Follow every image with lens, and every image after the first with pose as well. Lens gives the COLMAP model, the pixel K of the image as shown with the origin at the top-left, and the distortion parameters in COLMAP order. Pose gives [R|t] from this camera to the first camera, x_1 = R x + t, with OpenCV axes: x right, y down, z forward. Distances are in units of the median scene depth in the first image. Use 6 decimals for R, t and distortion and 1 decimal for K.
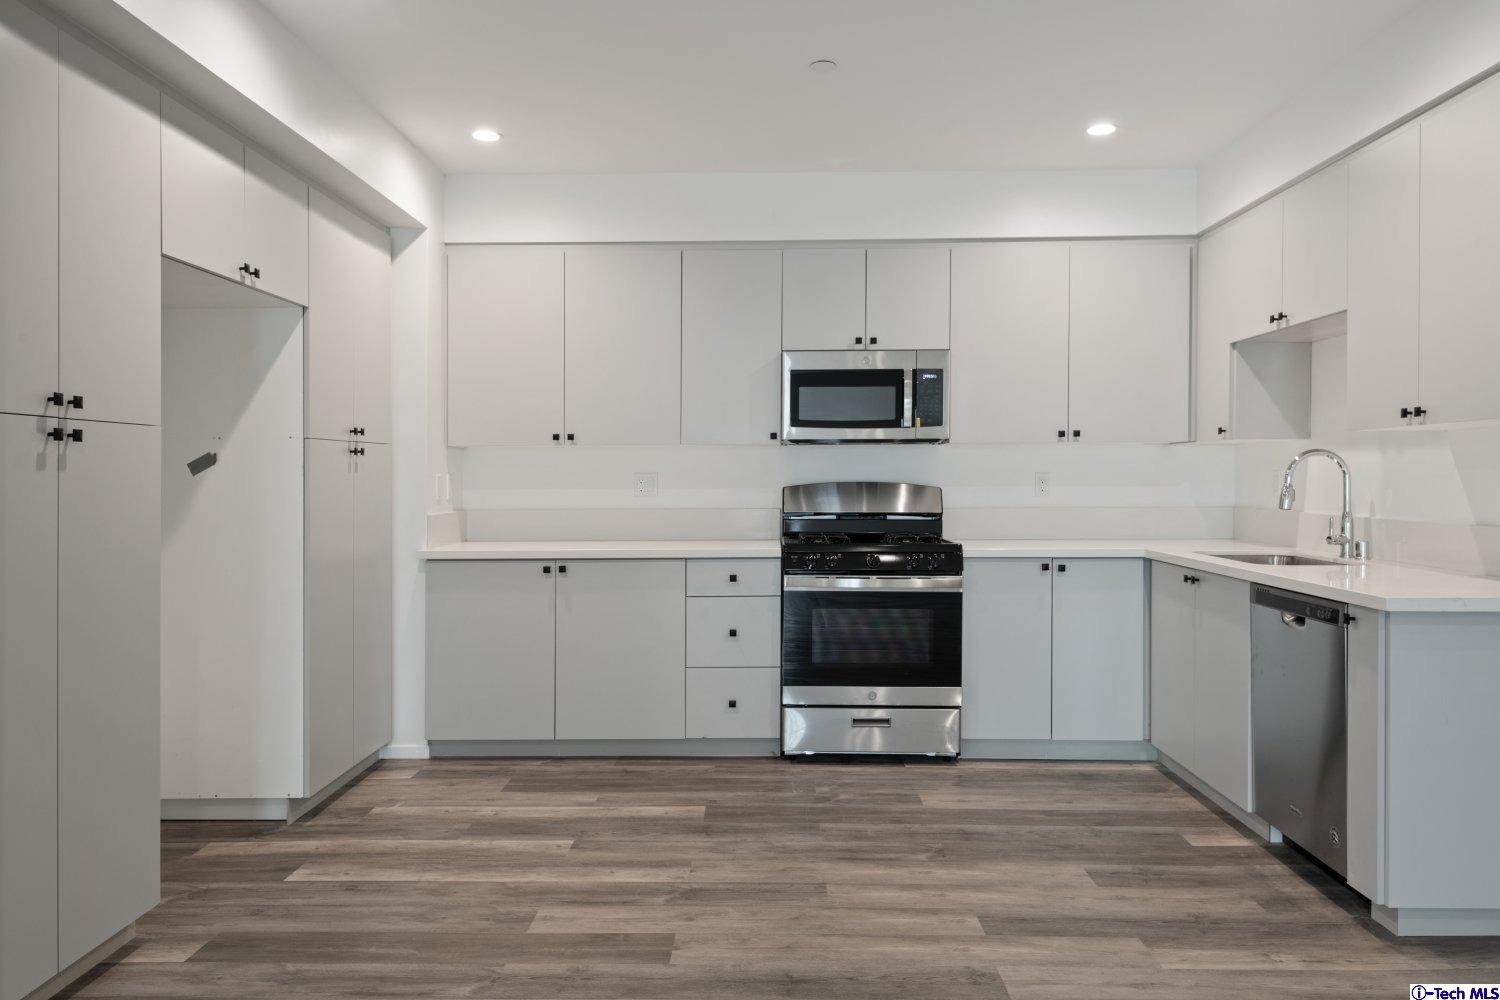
lens RADIAL K [[1046.8, 0, 716.6], [0, 1046.8, 500.5], [0, 0, 1]] dist [0.046234, -0.072005]
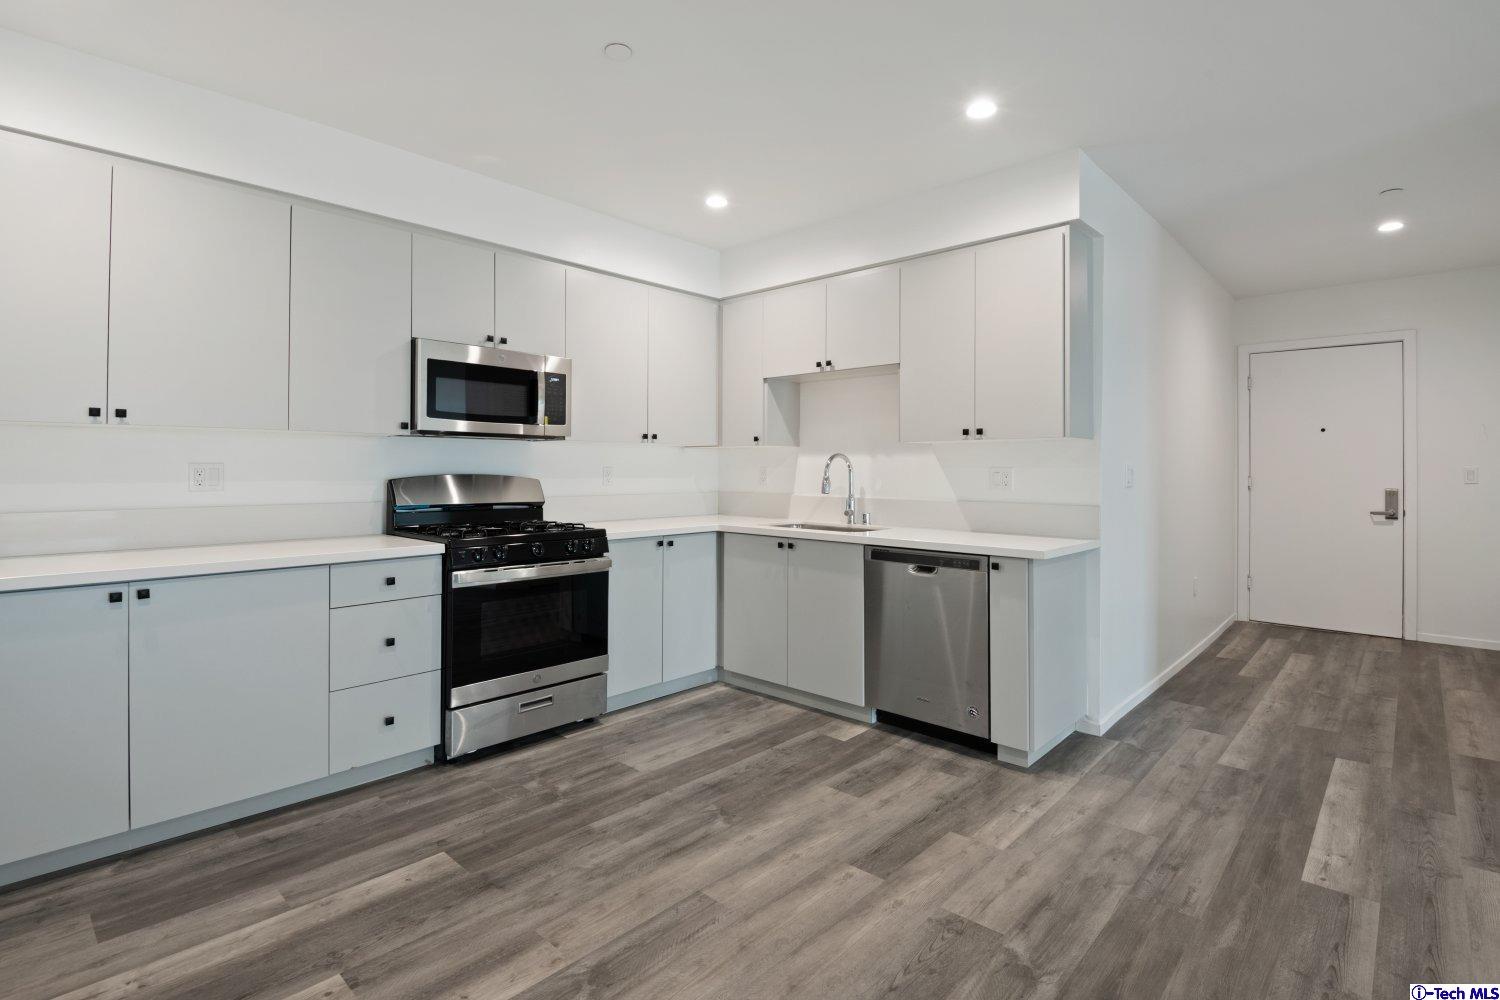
lens RADIAL K [[714.6, 0, 749.1], [0, 714.6, 471.7], [0, 0, 1]] dist [0.001770, -0.016097]
pose [[0.651890, 0.003161, 0.758307, -0.255459], [0.011275, 0.999840, -0.013861, -0.008226], [-0.758230, 0.017586, 0.651750, 0.372121]]
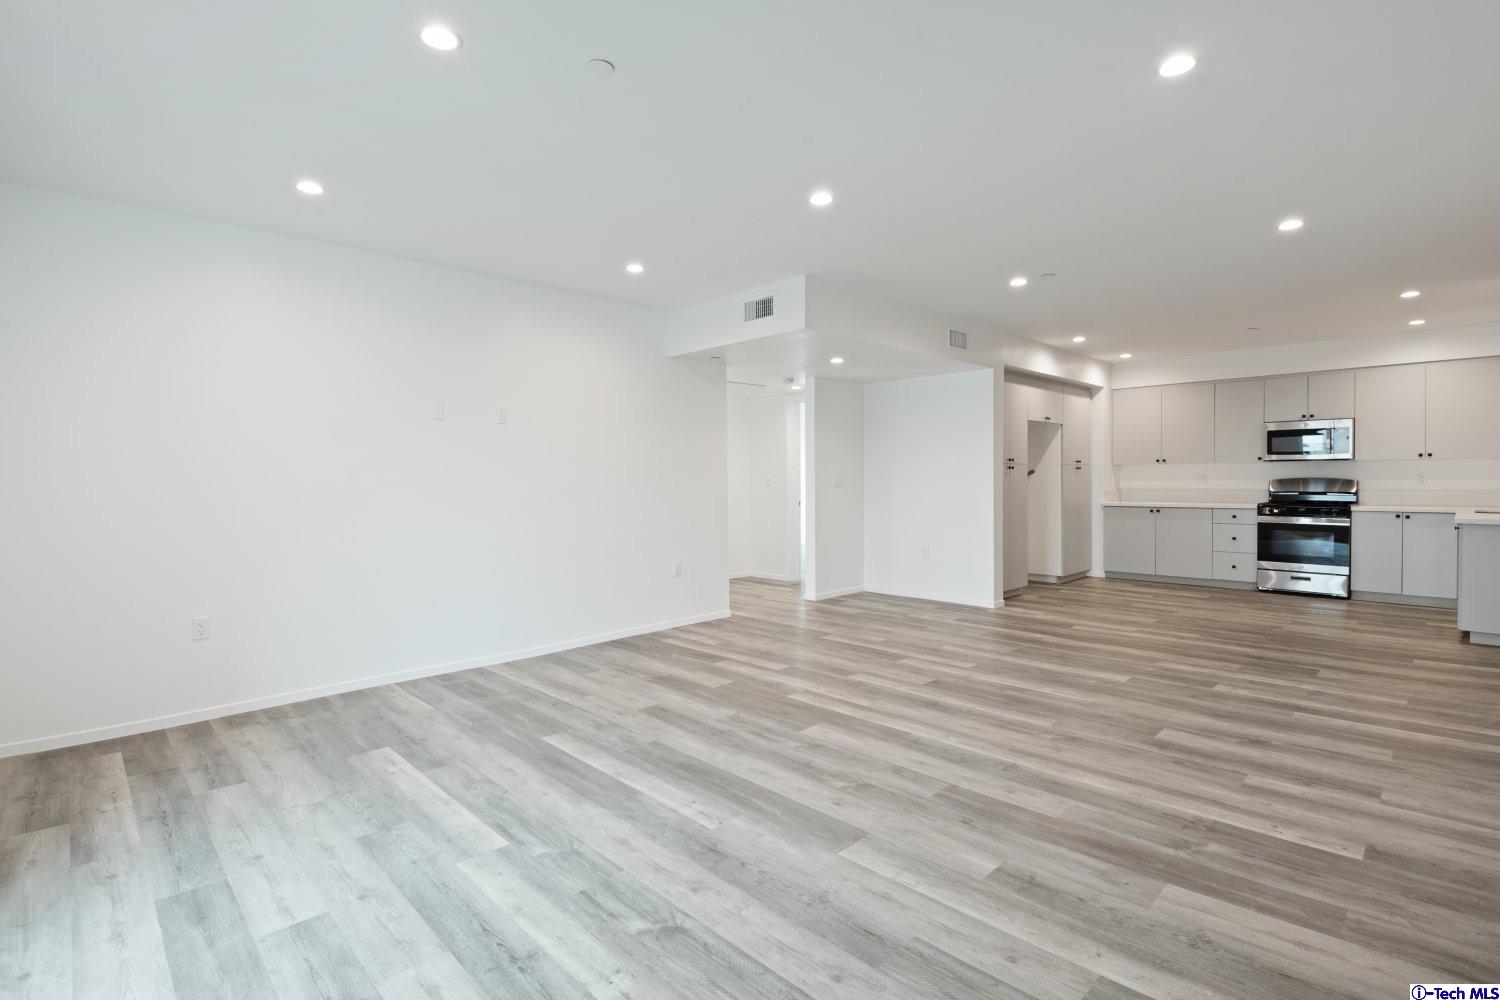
lens RADIAL K [[714.6, 0, 749.1], [0, 714.6, 471.7], [0, 0, 1]] dist [0.001770, -0.016097]
pose [[0.729645, -0.007796, -0.683782, 0.340036], [-0.009990, 0.999707, -0.022058, 0.016240], [0.683753, 0.022925, 0.729353, -1.048099]]
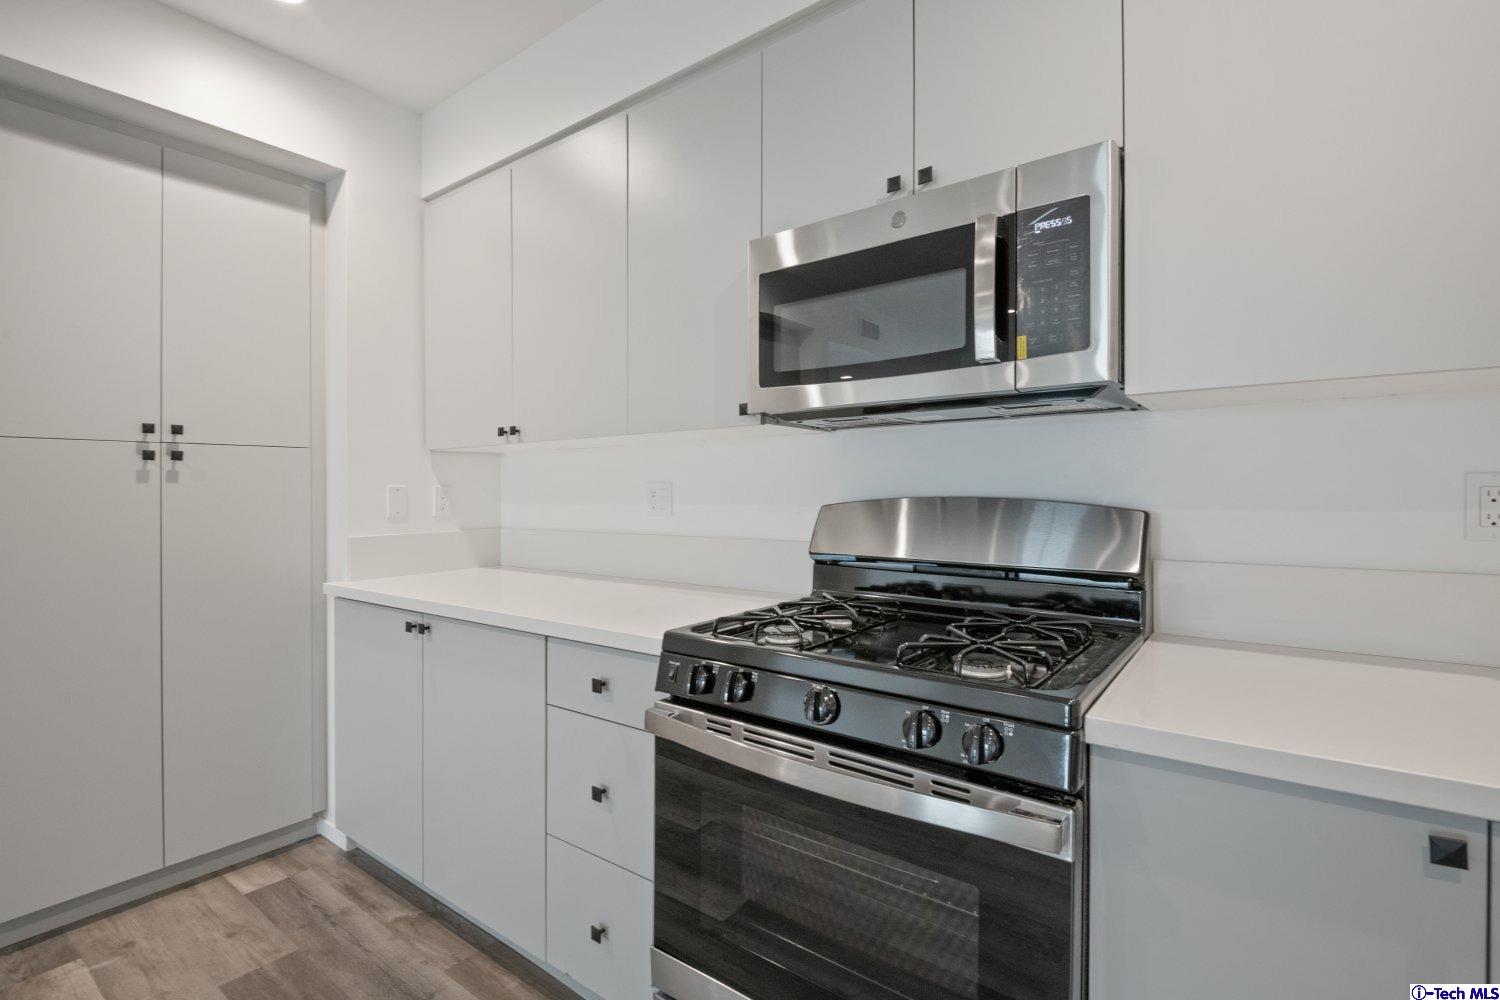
lens RADIAL K [[689.0, 0, 746.9], [0, 689.0, 494.6], [0, 0, 1]] dist [-0.000964, -0.000486]
pose [[0.825171, 0.003312, -0.564873, 0.271541], [-0.012978, 0.999830, -0.013097, -0.016163], [0.564733, 0.018138, 0.825074, 0.784038]]
